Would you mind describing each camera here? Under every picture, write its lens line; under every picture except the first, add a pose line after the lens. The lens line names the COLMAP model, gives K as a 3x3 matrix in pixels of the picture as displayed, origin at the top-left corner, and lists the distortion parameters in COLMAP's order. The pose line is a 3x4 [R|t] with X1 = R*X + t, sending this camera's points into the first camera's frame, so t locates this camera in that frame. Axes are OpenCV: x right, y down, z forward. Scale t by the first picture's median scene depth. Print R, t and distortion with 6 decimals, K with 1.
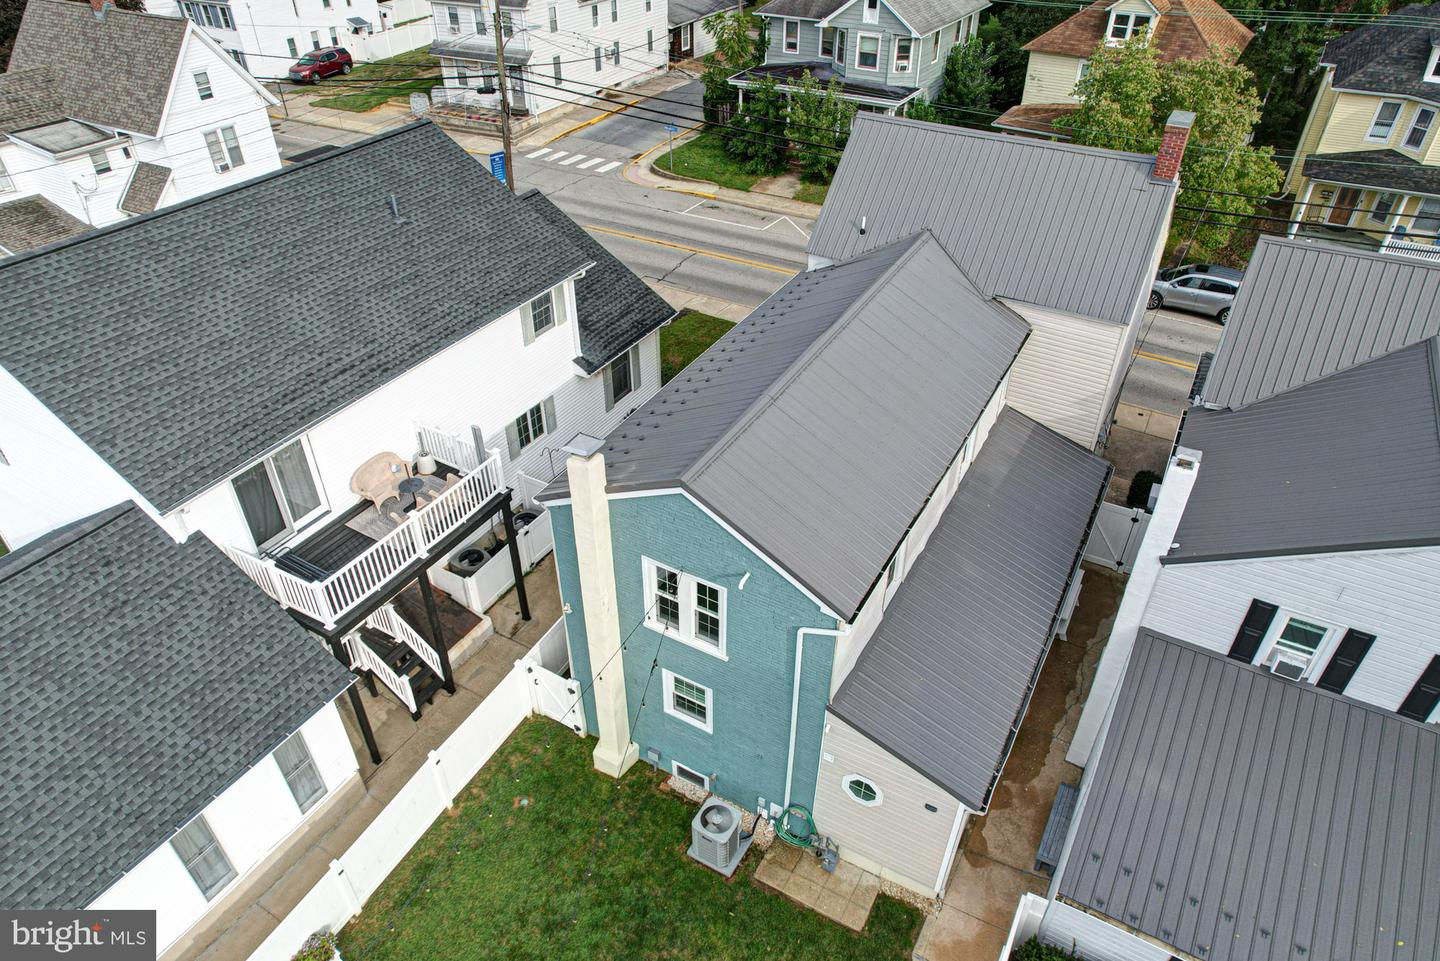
lens RADIAL K [[925.9, 0, 711.0], [0, 925.9, 492.7], [0, 0, 1]] dist [-0.080527, 0.074145]
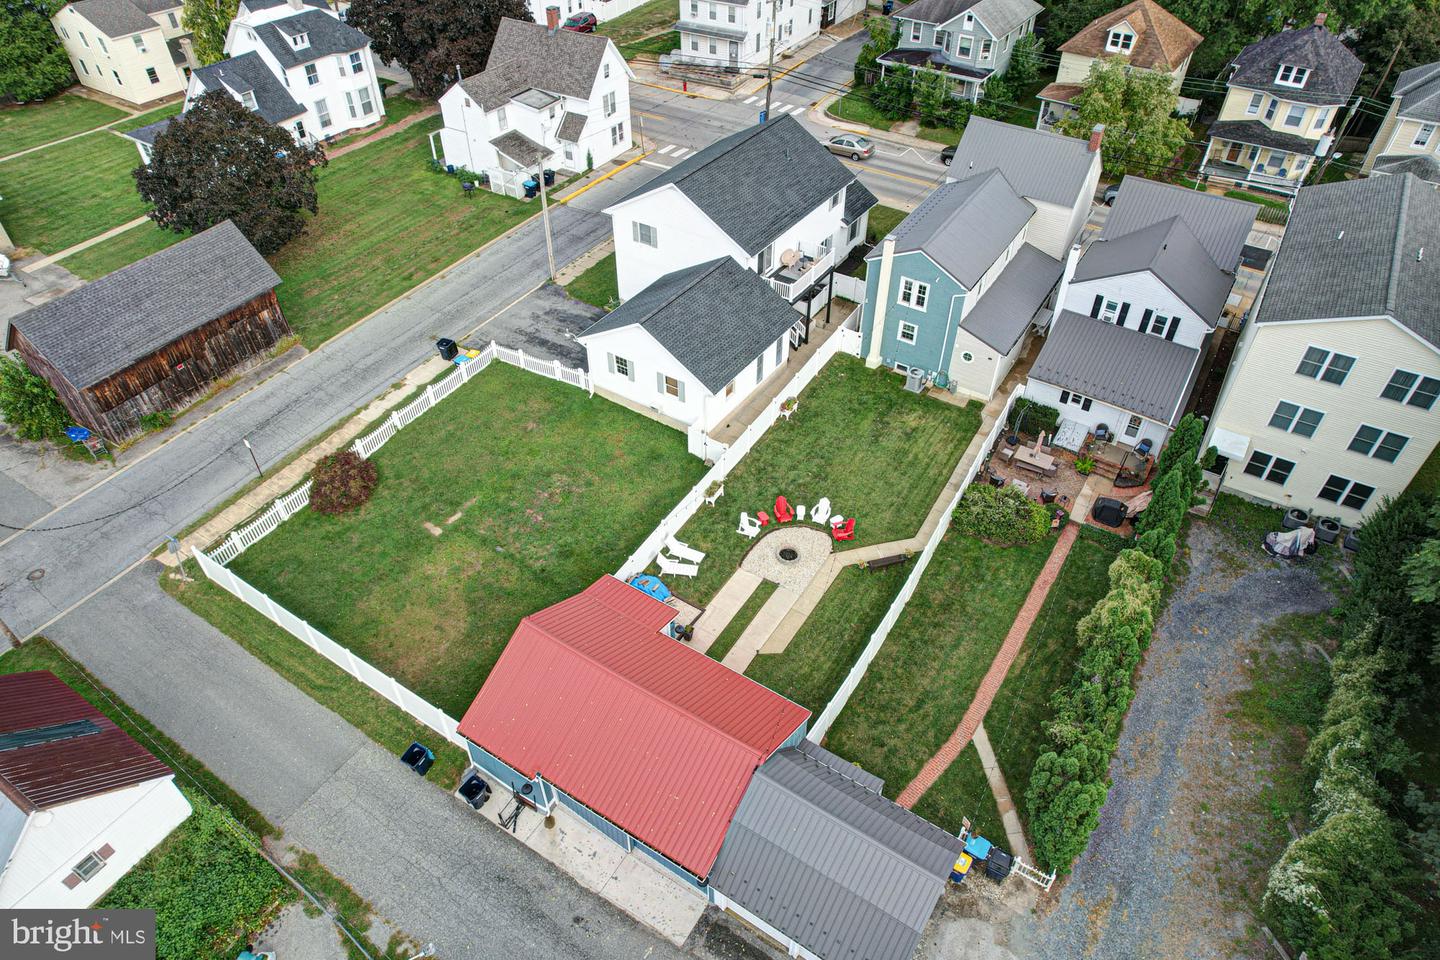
lens RADIAL K [[929.7, 0, 715.7], [0, 929.7, 489.7], [0, 0, 1]] dist [-0.080917, 0.077678]
pose [[0.998693, 0.033978, -0.038174, -0.449840], [-0.030124, 0.994792, 0.097368, 0.404297], [0.041283, -0.096091, 0.994516, -1.778149]]
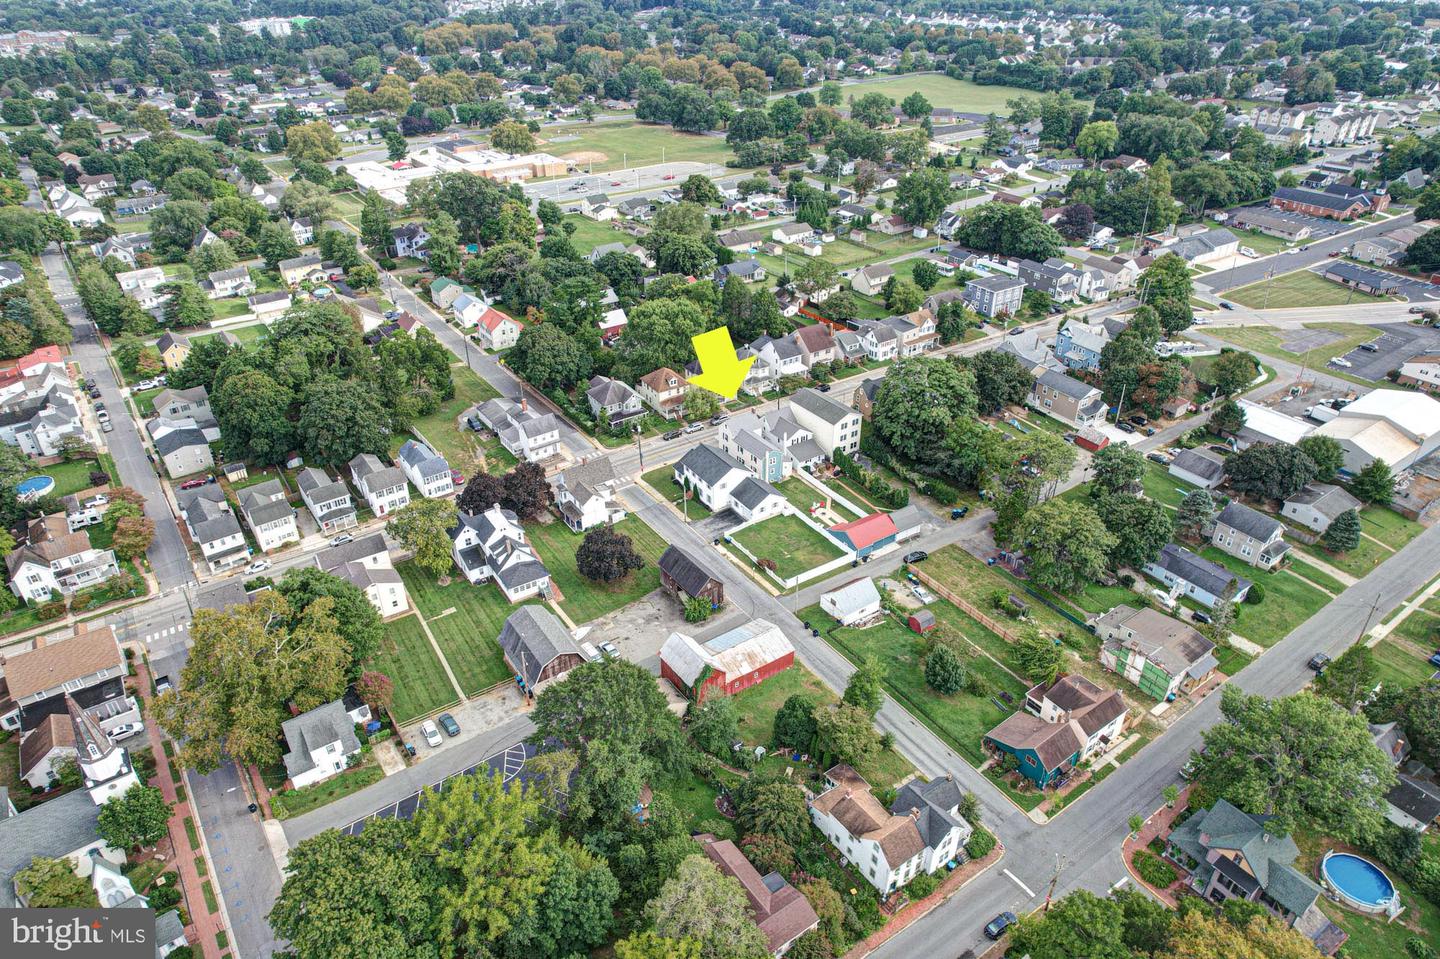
lens RADIAL K [[929.7, 0, 715.7], [0, 929.7, 489.2], [0, 0, 1]] dist [-0.080917, 0.077678]
pose [[0.444202, -0.471668, 0.761718, -8.142671], [0.545926, 0.816627, 0.187308, -1.883161], [-0.710387, 0.332639, 0.620243, -4.913349]]
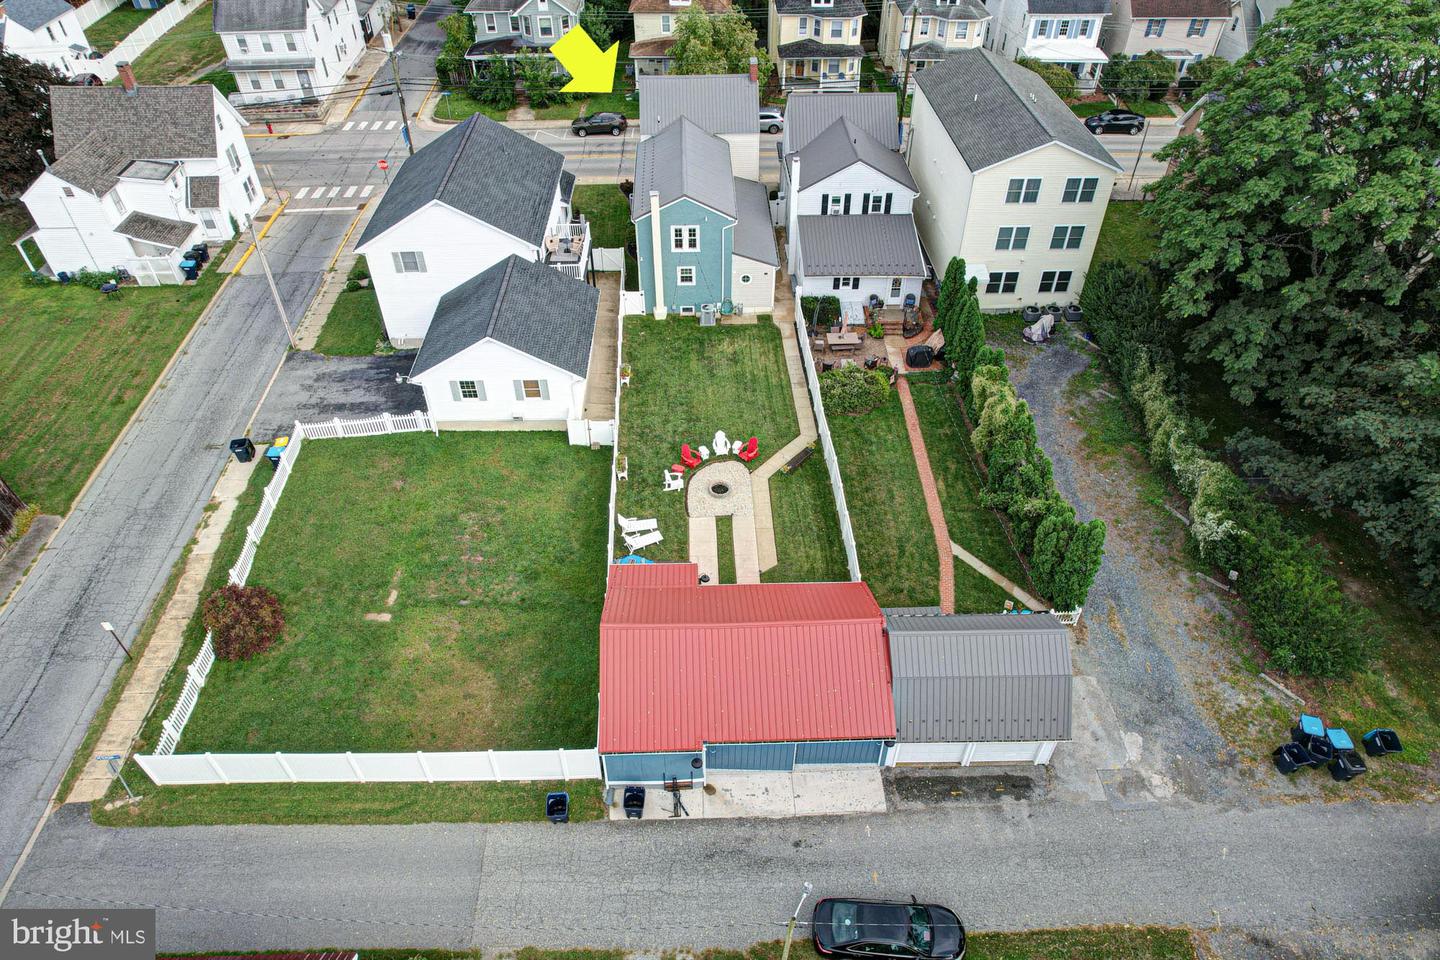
lens RADIAL K [[929.7, 0, 715.7], [0, 929.7, 489.7], [0, 0, 1]] dist [-0.080917, 0.077678]
pose [[0.851599, -0.356636, 0.384175, -1.269979], [0.317745, 0.934096, 0.162794, 0.379912], [-0.416915, -0.016565, 0.908795, -1.739242]]
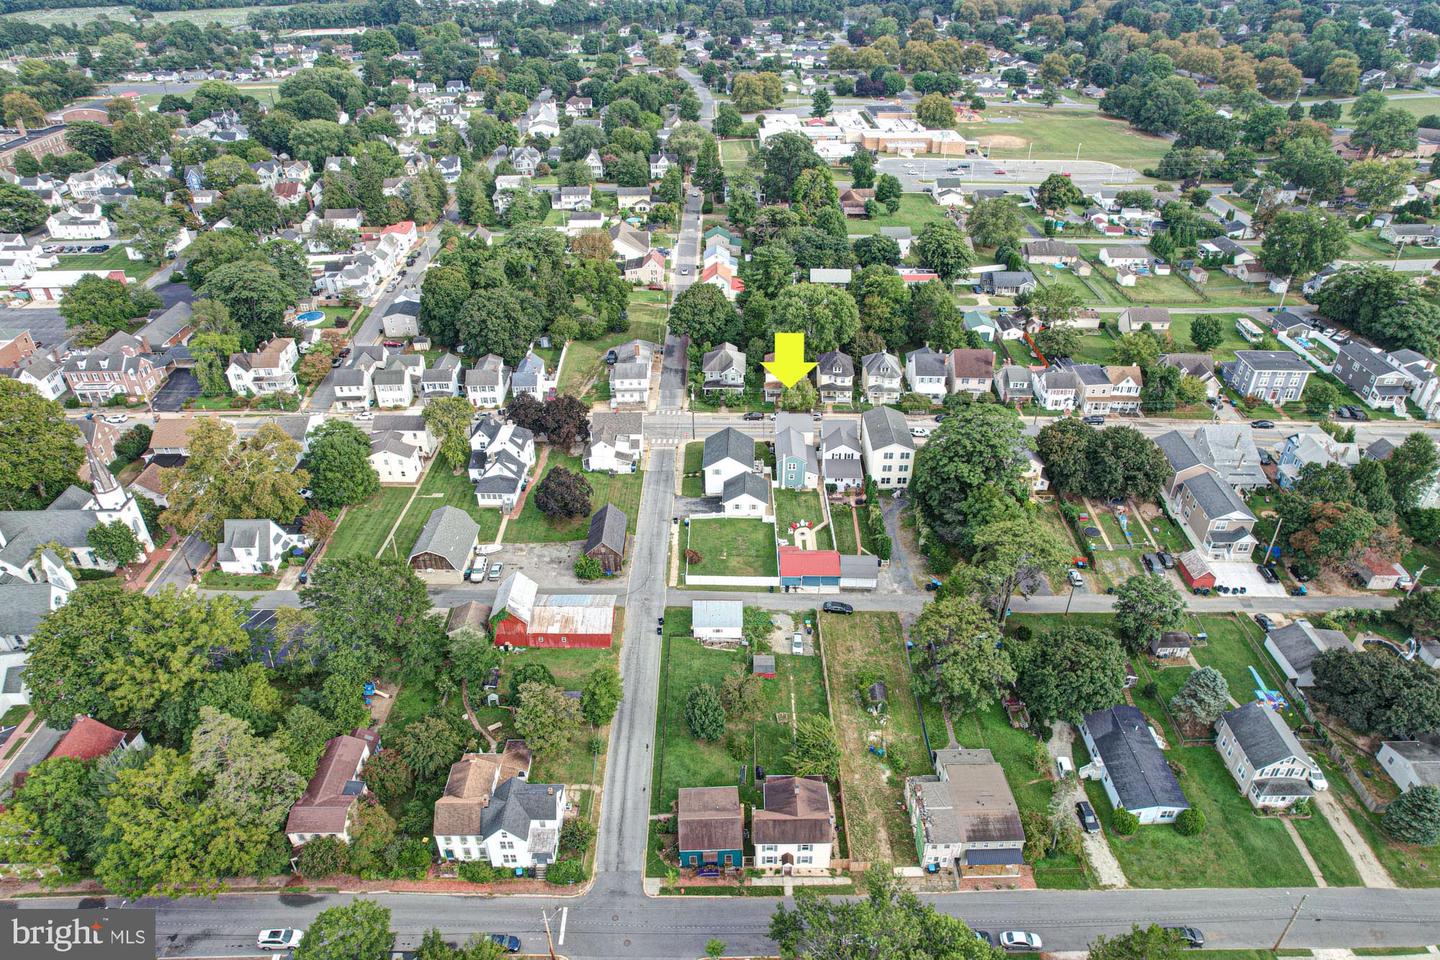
lens RADIAL K [[929.7, 0, 715.7], [0, 929.7, 489.7], [0, 0, 1]] dist [-0.080917, 0.077678]
pose [[0.877663, -0.266043, 0.398658, -4.609869], [0.294263, 0.955672, -0.010069, 0.194312], [-0.378308, 0.126147, 0.917044, -7.669538]]
